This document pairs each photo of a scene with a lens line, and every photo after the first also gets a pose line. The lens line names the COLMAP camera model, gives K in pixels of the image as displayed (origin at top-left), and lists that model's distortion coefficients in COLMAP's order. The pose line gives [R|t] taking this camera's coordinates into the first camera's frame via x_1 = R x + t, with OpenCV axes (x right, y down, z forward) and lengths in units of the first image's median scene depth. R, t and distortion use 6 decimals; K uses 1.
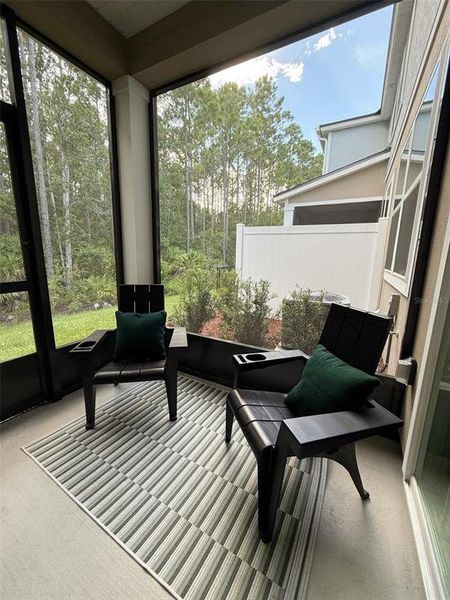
lens RADIAL K [[238.0, 0, 225.3], [0, 238.0, 300.4], [0, 0, 1]] dist [-0.002137, 0.000358]
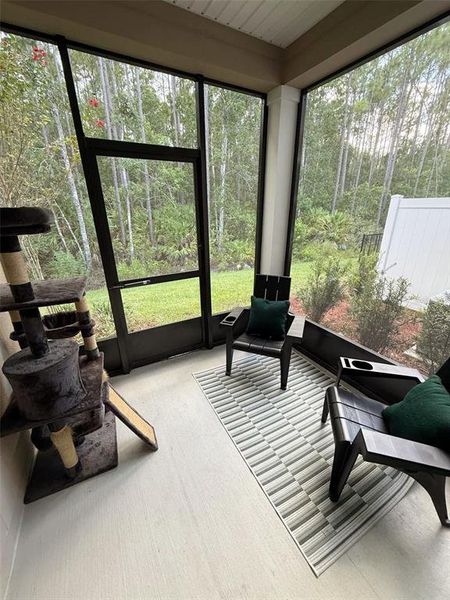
lens RADIAL K [[238.0, 0, 222.9], [0, 238.0, 300.3], [0, 0, 1]] dist [-0.002137, 0.000358]
pose [[0.843526, 0.161834, -0.512127, 0.068627], [-0.071069, 0.978772, 0.192238, -0.149764], [0.532365, -0.125761, 0.837121, -0.152473]]
